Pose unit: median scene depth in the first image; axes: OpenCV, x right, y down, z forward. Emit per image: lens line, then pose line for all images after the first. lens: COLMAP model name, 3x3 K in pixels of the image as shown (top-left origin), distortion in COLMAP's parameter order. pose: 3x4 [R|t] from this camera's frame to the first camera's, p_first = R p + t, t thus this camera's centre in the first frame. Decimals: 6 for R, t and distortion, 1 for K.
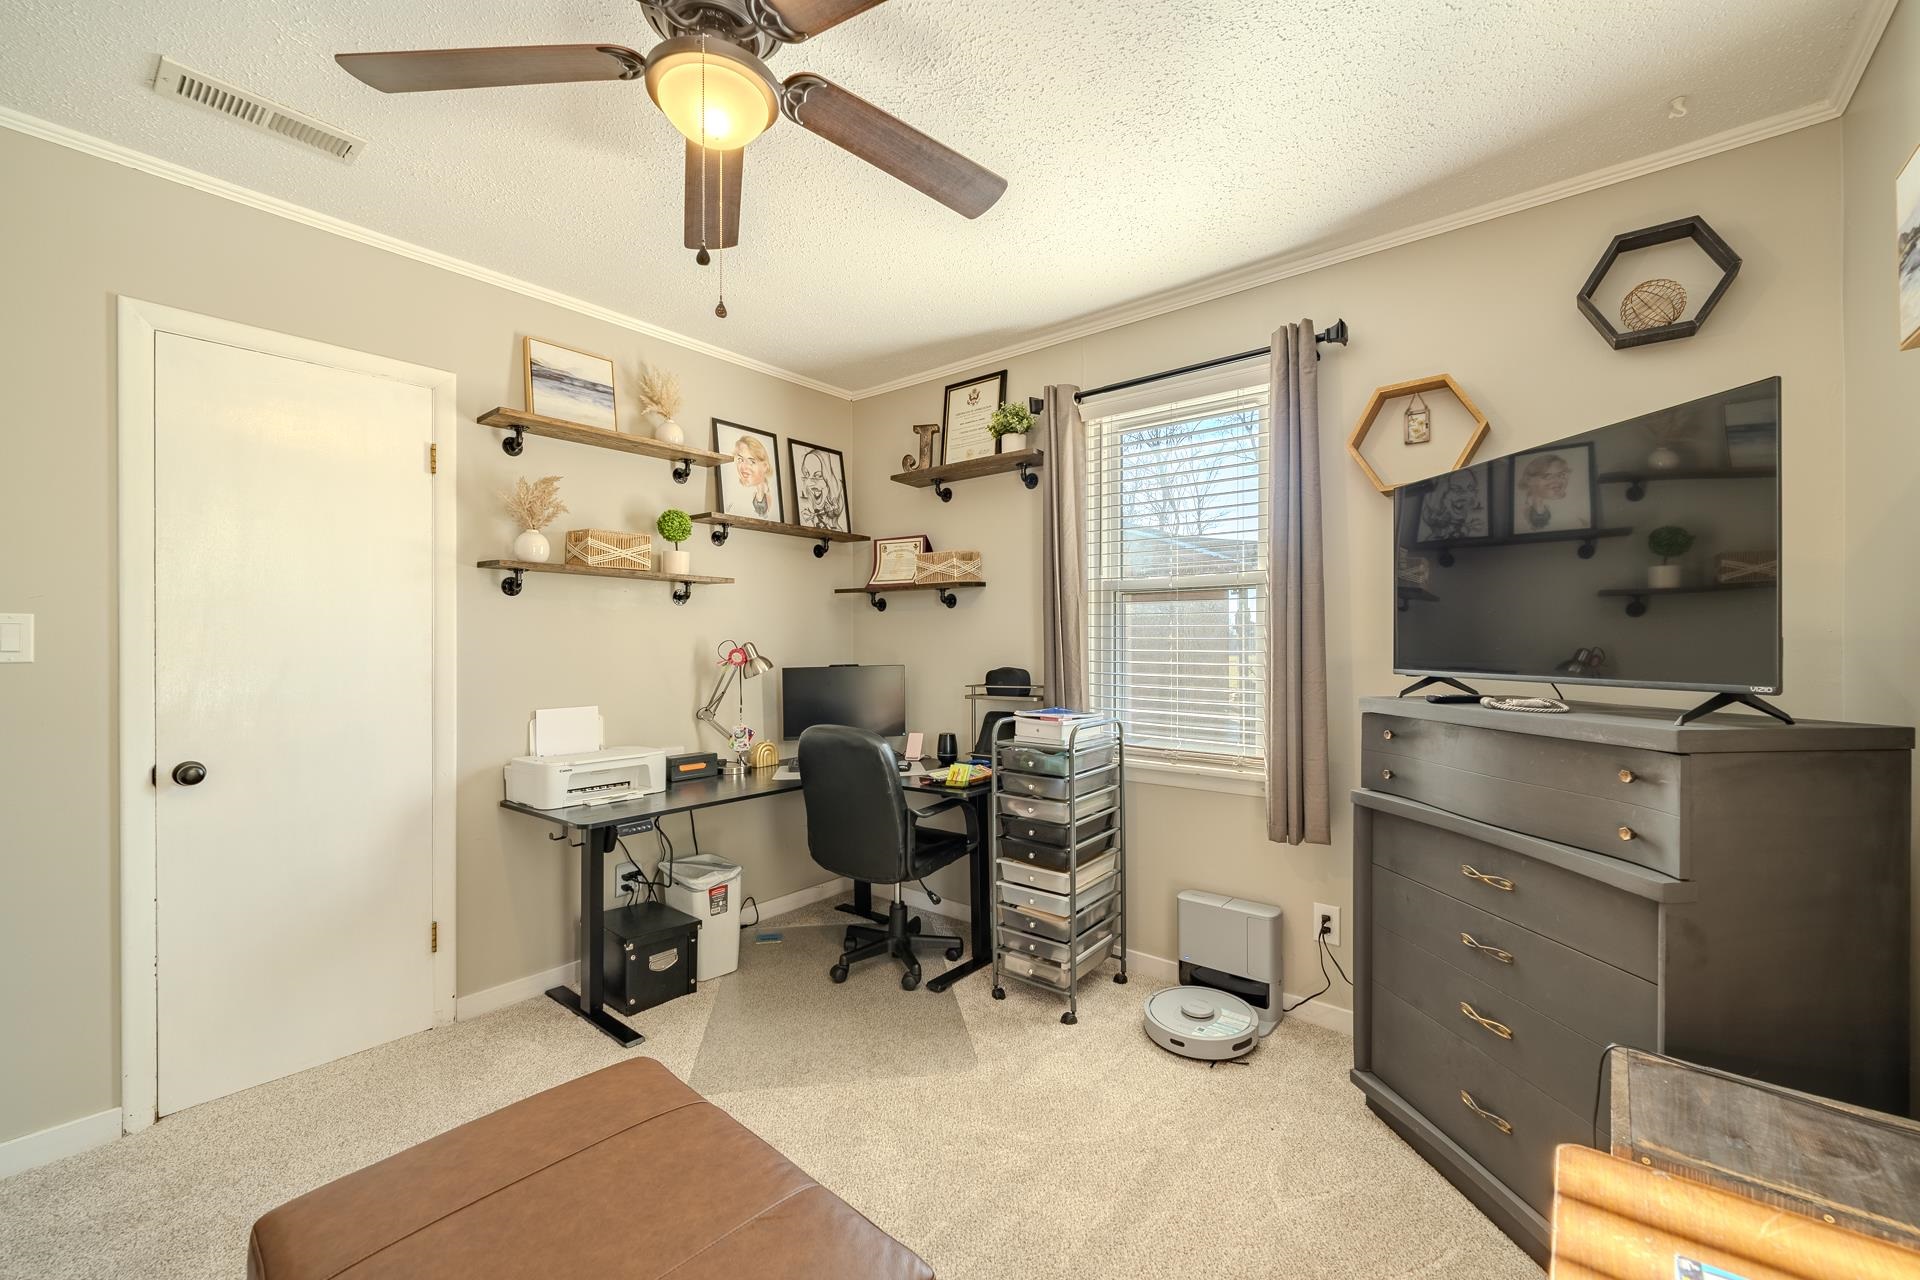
lens RADIAL K [[771.8, 0, 952.8], [0, 771.8, 645.2], [0, 0, 1]] dist [0.001265, -0.003393]
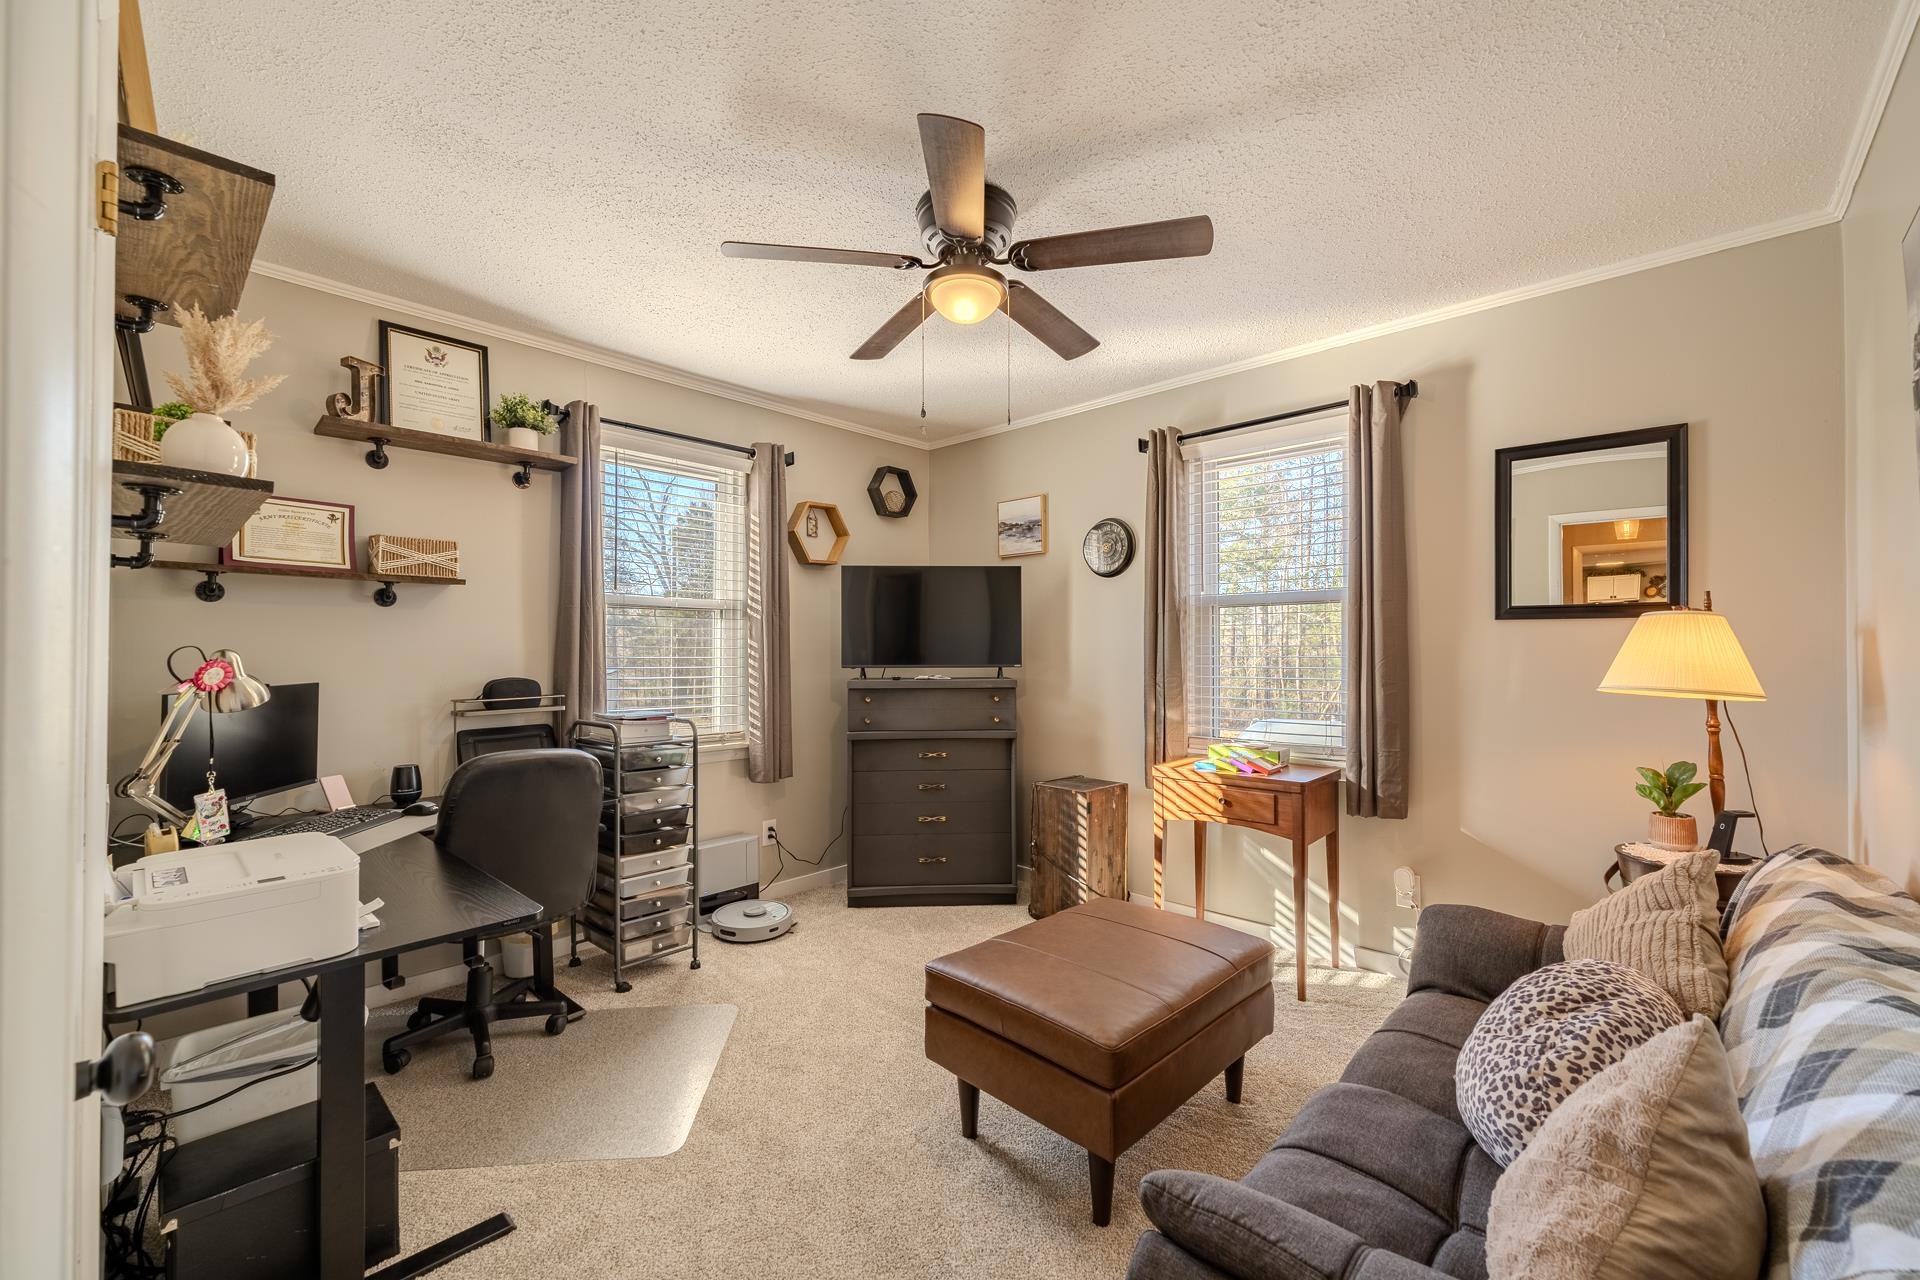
lens RADIAL K [[771.8, 0, 952.8], [0, 771.8, 645.2], [0, 0, 1]] dist [0.001265, -0.003393]
pose [[0.075202, 0.005550, 0.997153, -0.800200], [0.002712, 0.999980, -0.005770, -0.003399], [-0.997165, 0.003139, 0.075186, 0.400343]]
